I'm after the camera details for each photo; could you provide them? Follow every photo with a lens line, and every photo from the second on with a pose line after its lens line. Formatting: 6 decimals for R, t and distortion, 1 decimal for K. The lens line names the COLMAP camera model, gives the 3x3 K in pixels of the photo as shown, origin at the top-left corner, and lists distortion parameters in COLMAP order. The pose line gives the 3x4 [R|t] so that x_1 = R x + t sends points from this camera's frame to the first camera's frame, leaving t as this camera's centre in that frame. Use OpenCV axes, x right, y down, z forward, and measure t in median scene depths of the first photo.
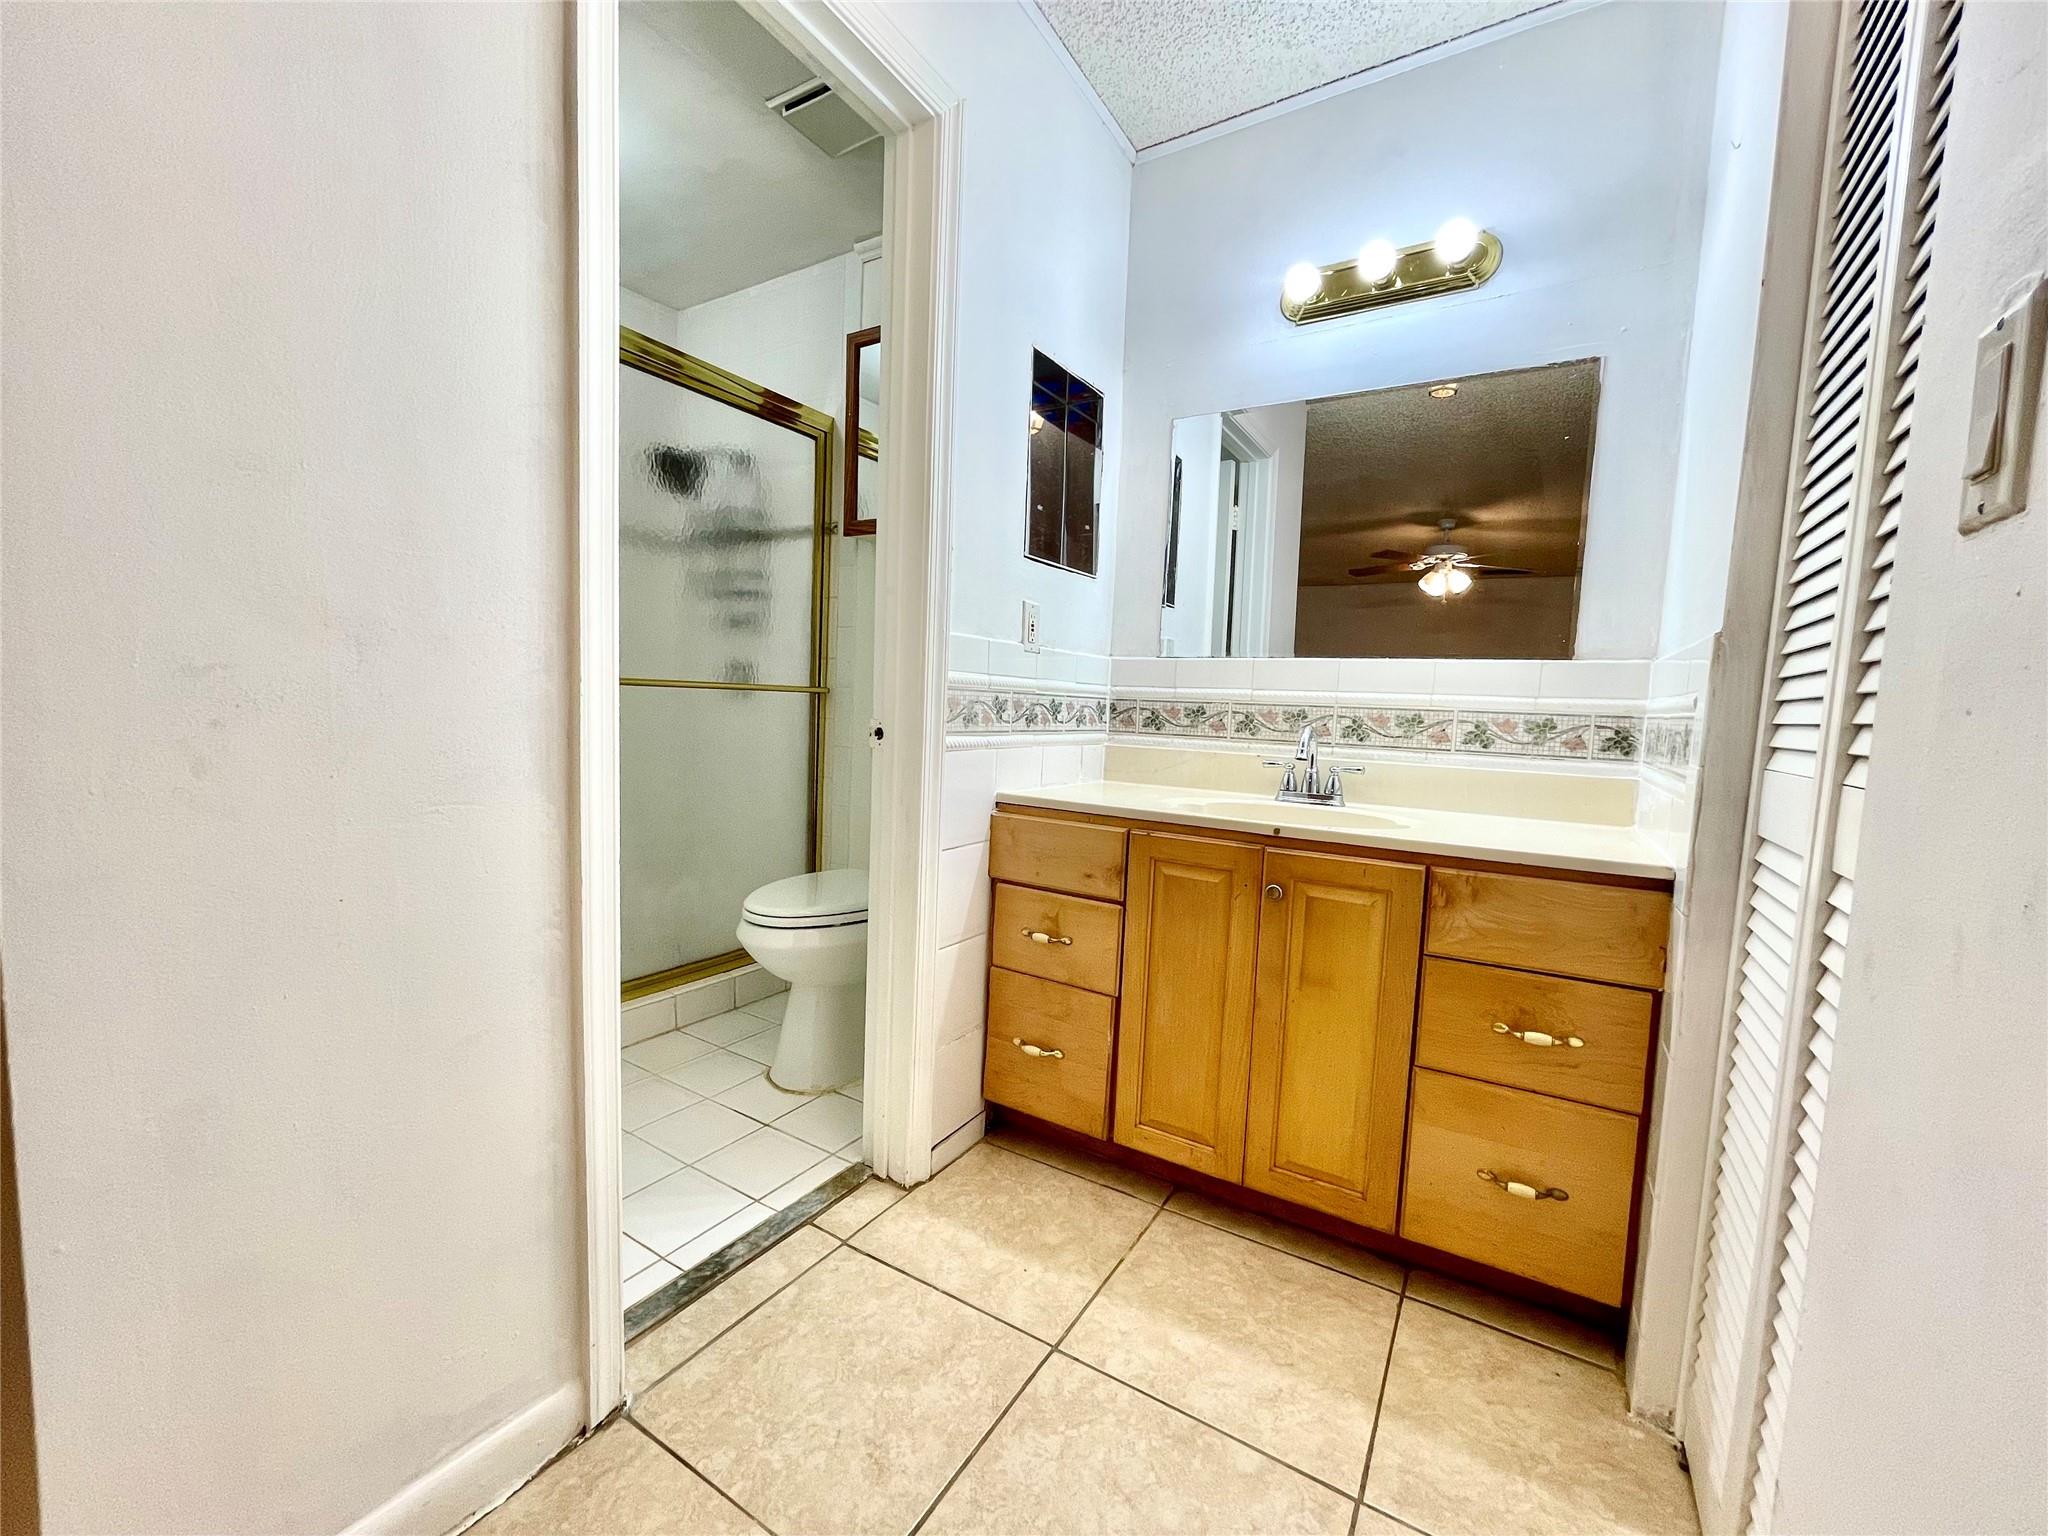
lens RADIAL K [[830.1, 0, 1018.7], [0, 830.1, 772.9], [0, 0, 1]] dist [-0.008021, -0.000058]
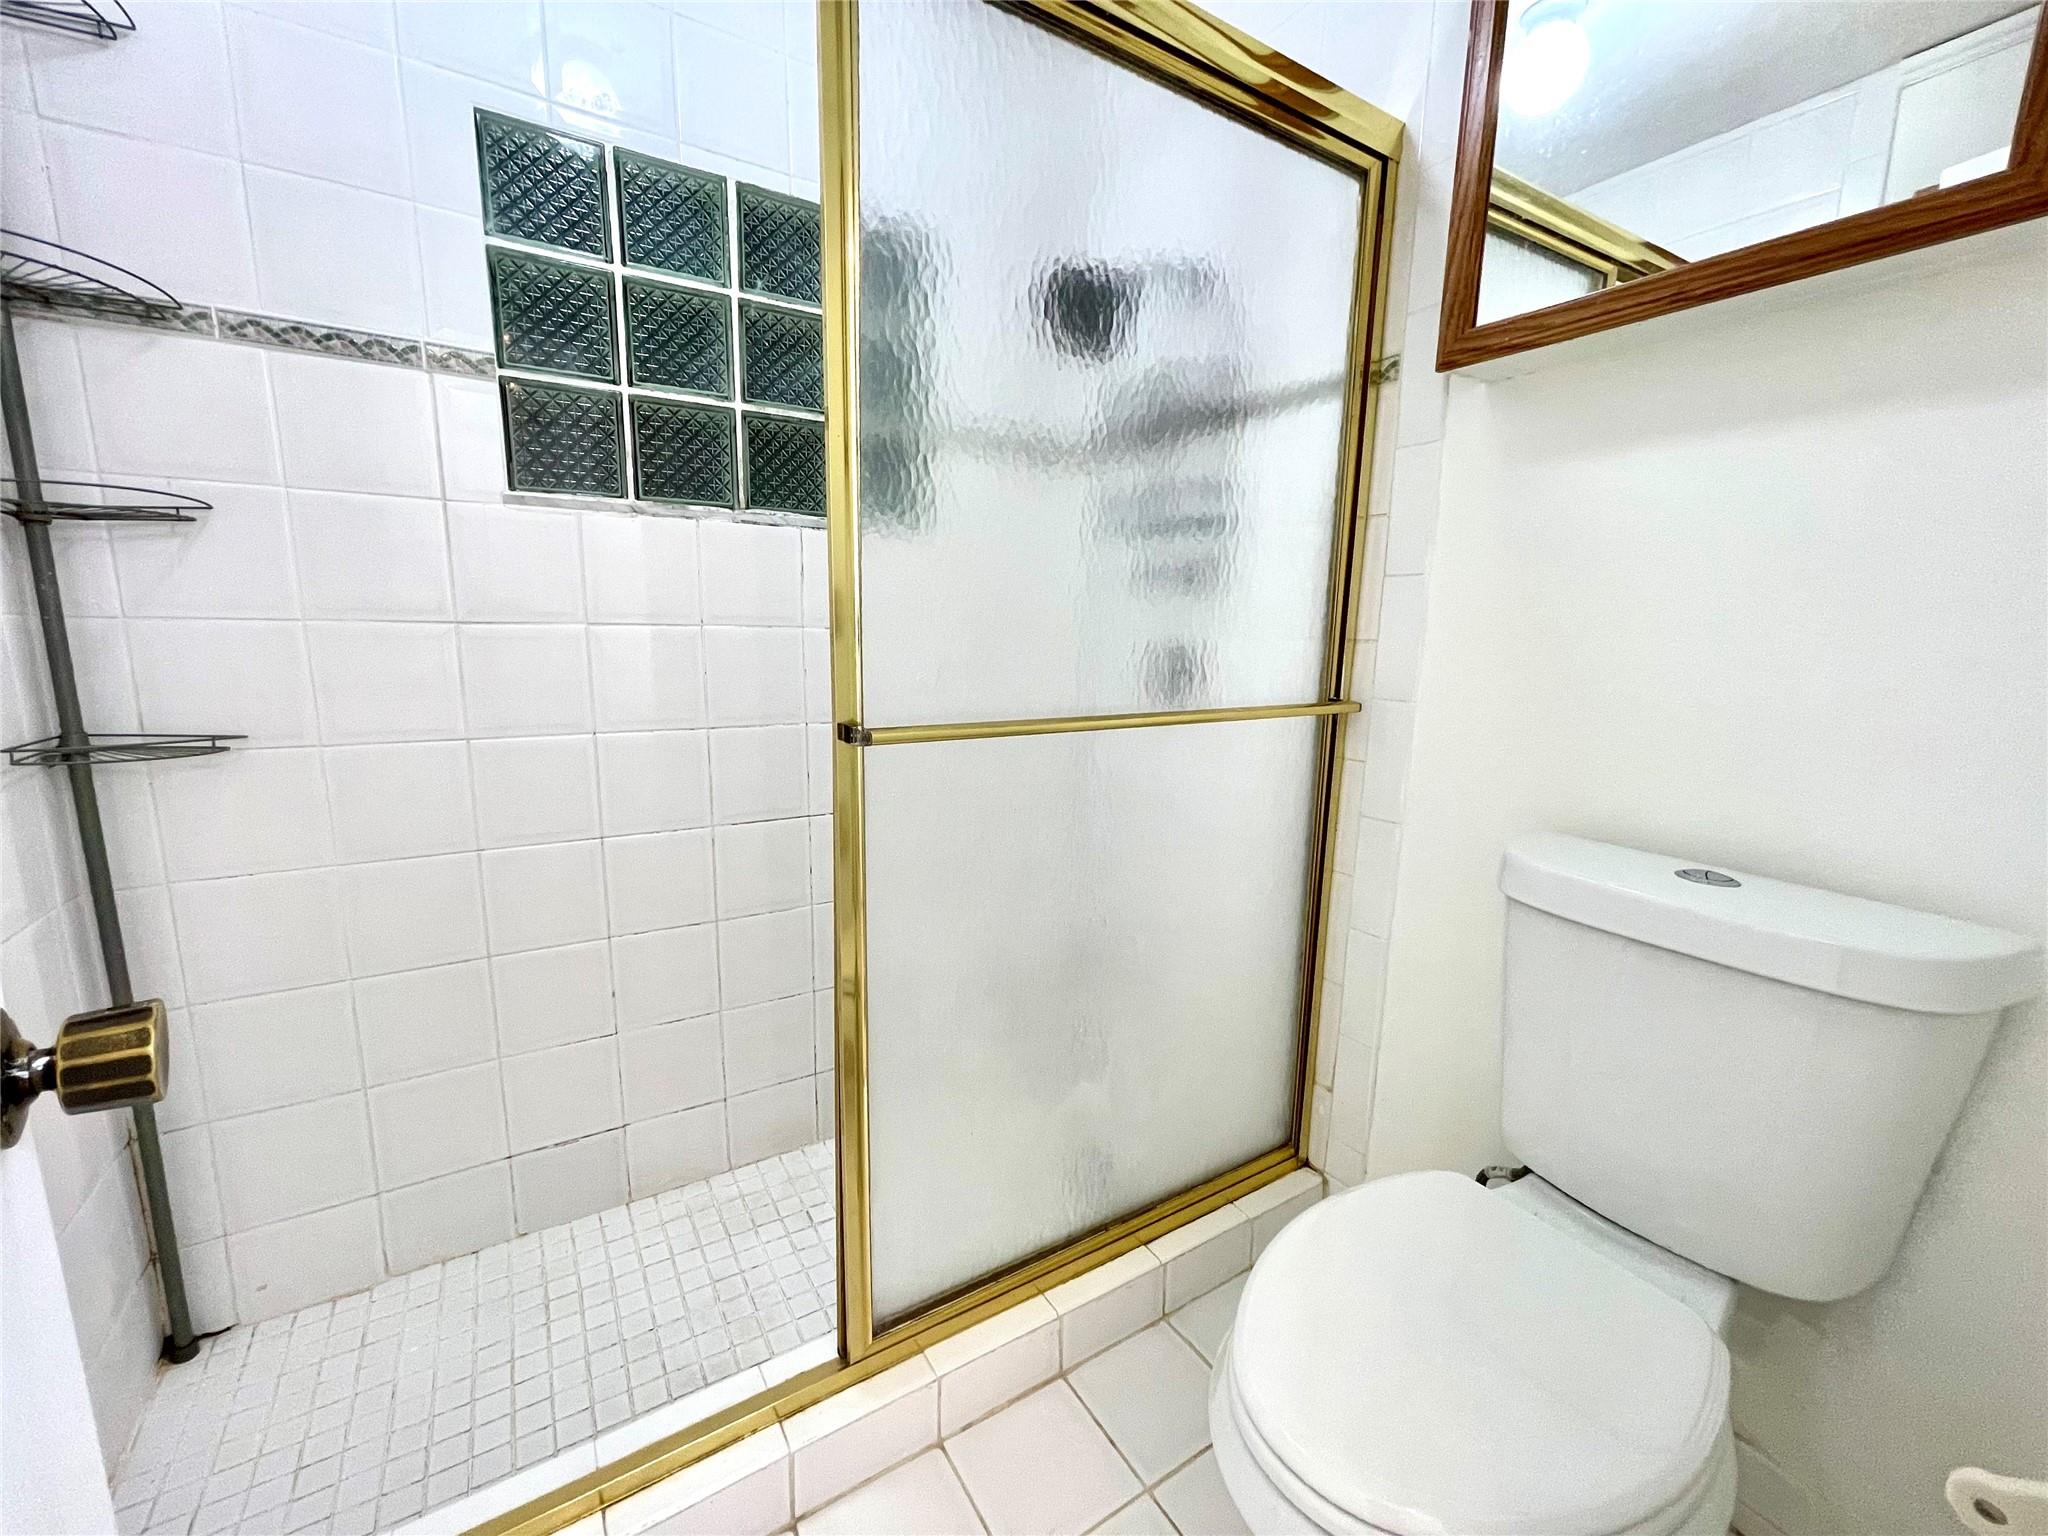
lens RADIAL K [[830.1, 0, 1018.7], [0, 830.1, 772.9], [0, 0, 1]] dist [-0.008021, -0.000058]
pose [[0.890850, 0.060814, -0.450208, -0.180714], [-0.022322, 0.995662, 0.090324, -0.100896], [0.453748, -0.070416, 0.888344, 0.455686]]
